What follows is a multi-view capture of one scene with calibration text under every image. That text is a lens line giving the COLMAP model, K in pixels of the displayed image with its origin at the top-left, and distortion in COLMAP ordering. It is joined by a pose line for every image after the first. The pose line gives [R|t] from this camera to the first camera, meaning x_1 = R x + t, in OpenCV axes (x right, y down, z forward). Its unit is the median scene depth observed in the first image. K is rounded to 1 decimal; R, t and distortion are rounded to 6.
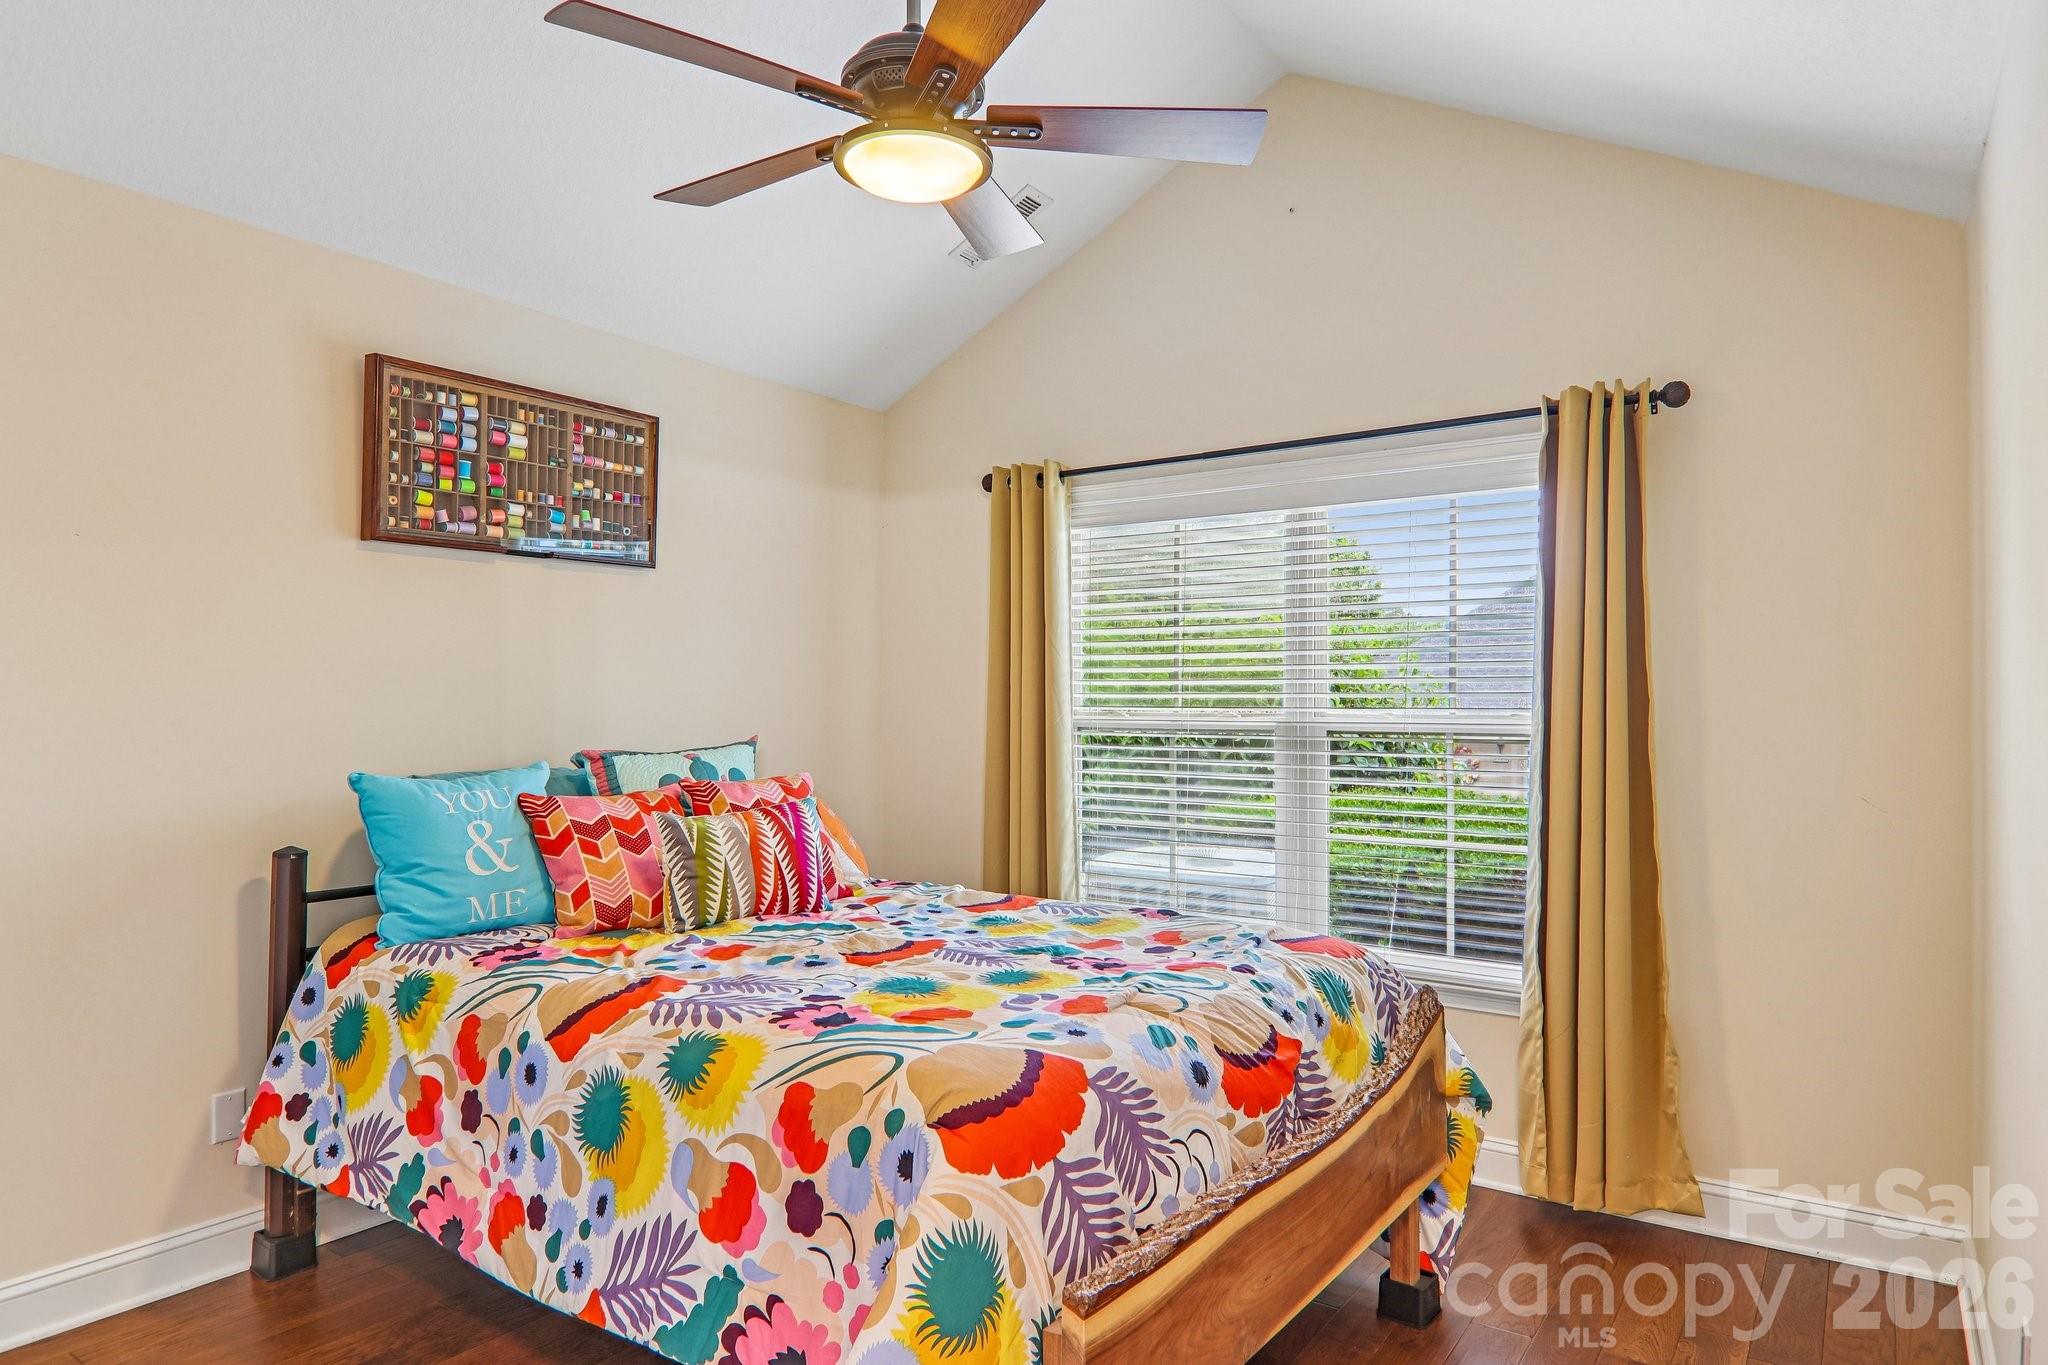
lens RADIAL K [[1239.0, 0, 1024.4], [0, 1239.0, 689.6], [0, 0, 1]] dist [0.025098, -0.032573]
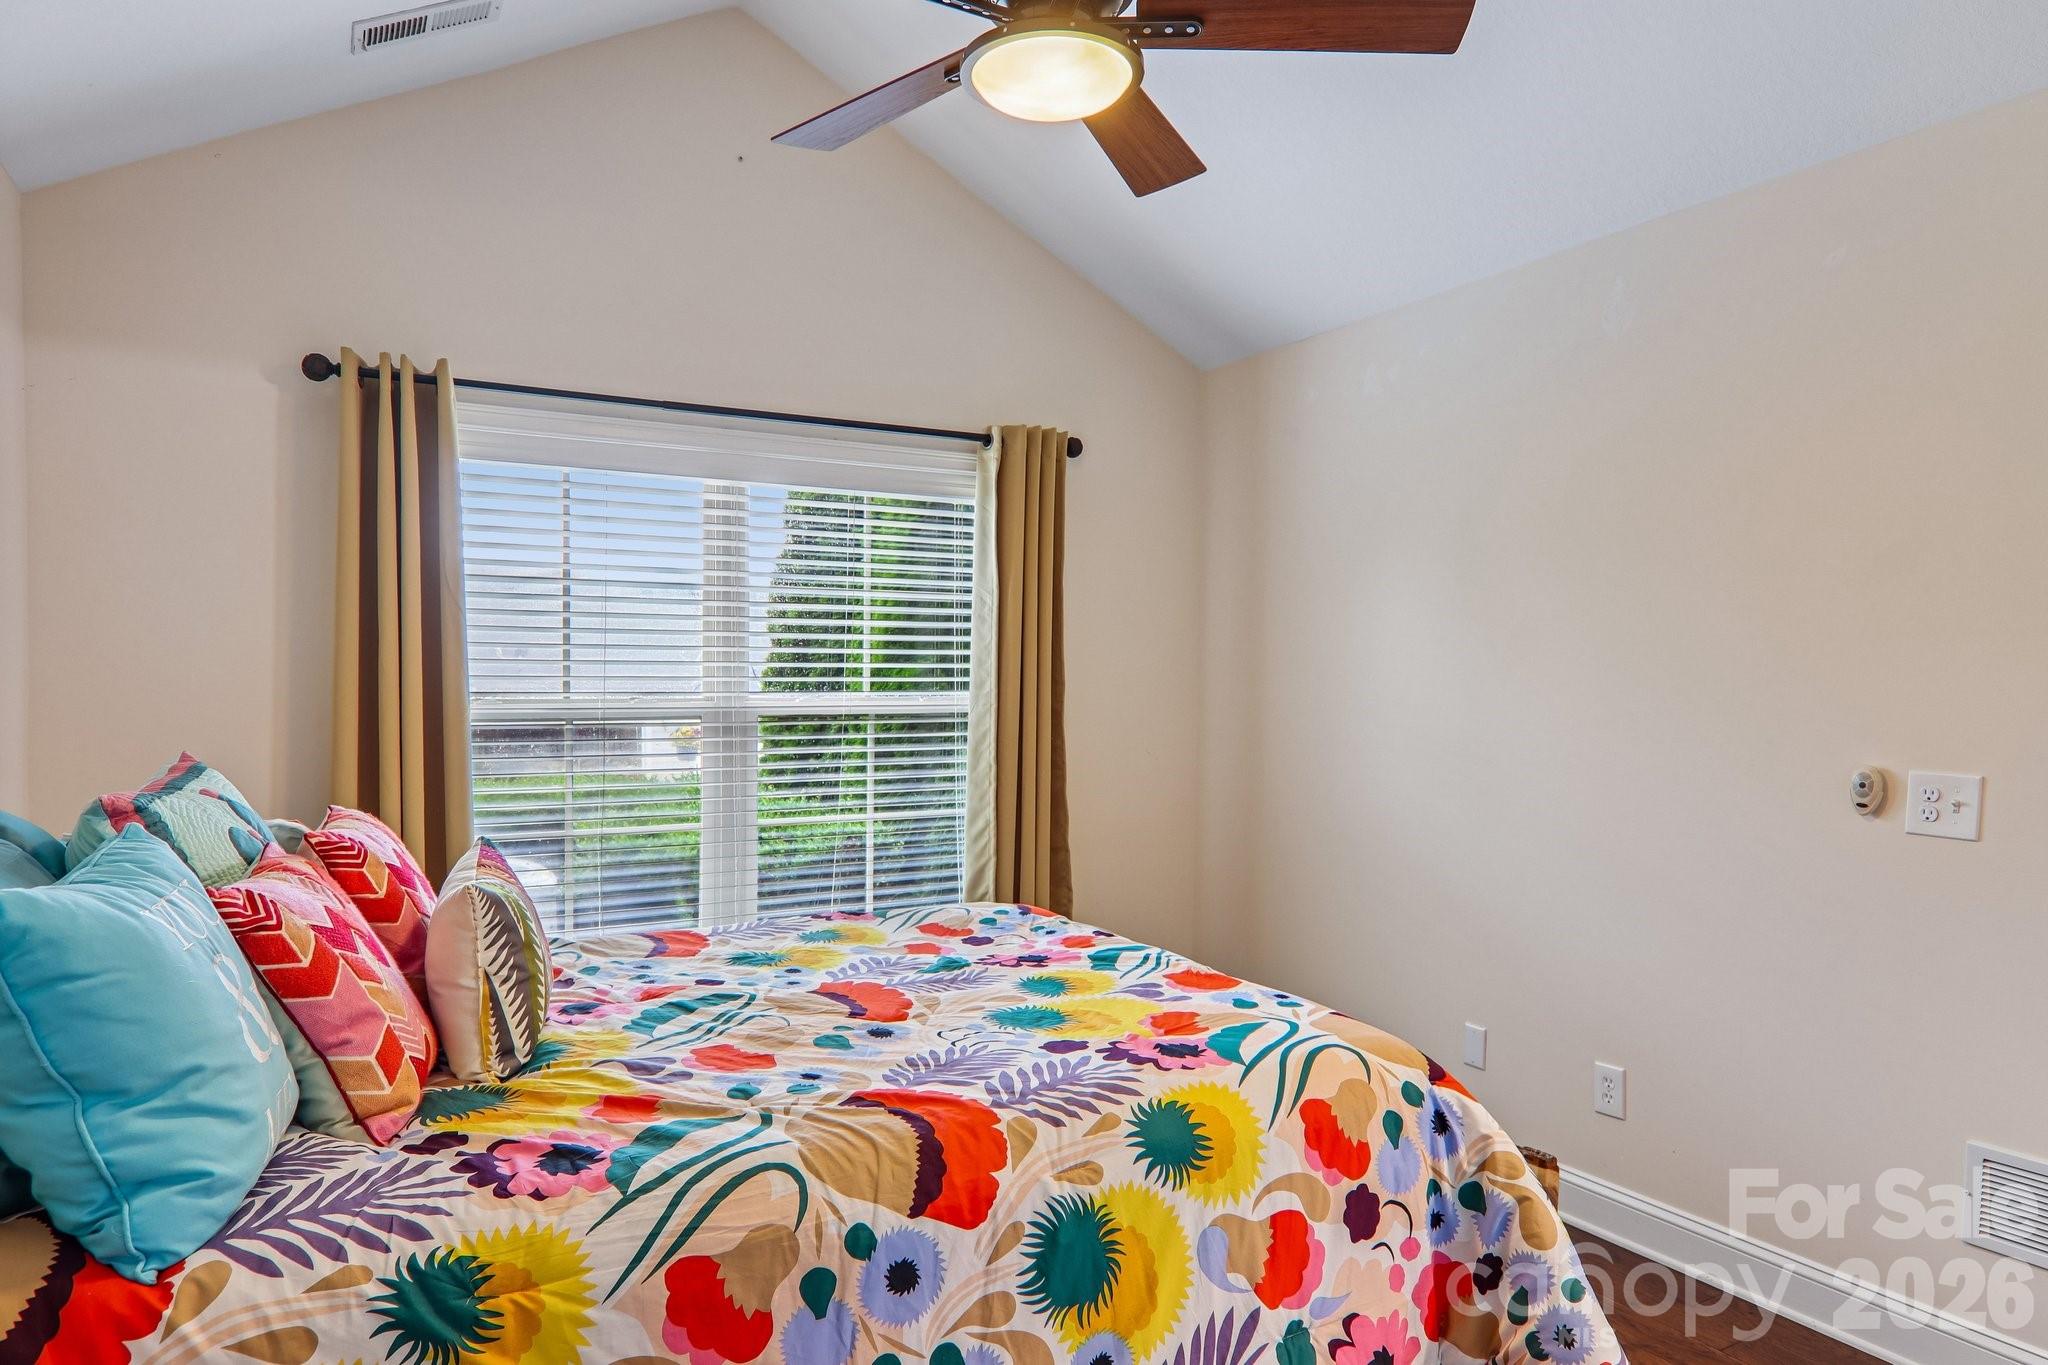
lens RADIAL K [[1257.1, 0, 1024.5], [0, 1257.1, 710.2], [0, 0, 1]] dist [-0.000734, -0.002415]
pose [[0.426585, -0.026528, 0.904058, -1.026372], [-0.010486, 0.999358, 0.034272, -0.011777], [-0.904387, -0.024100, 0.426033, 0.717535]]
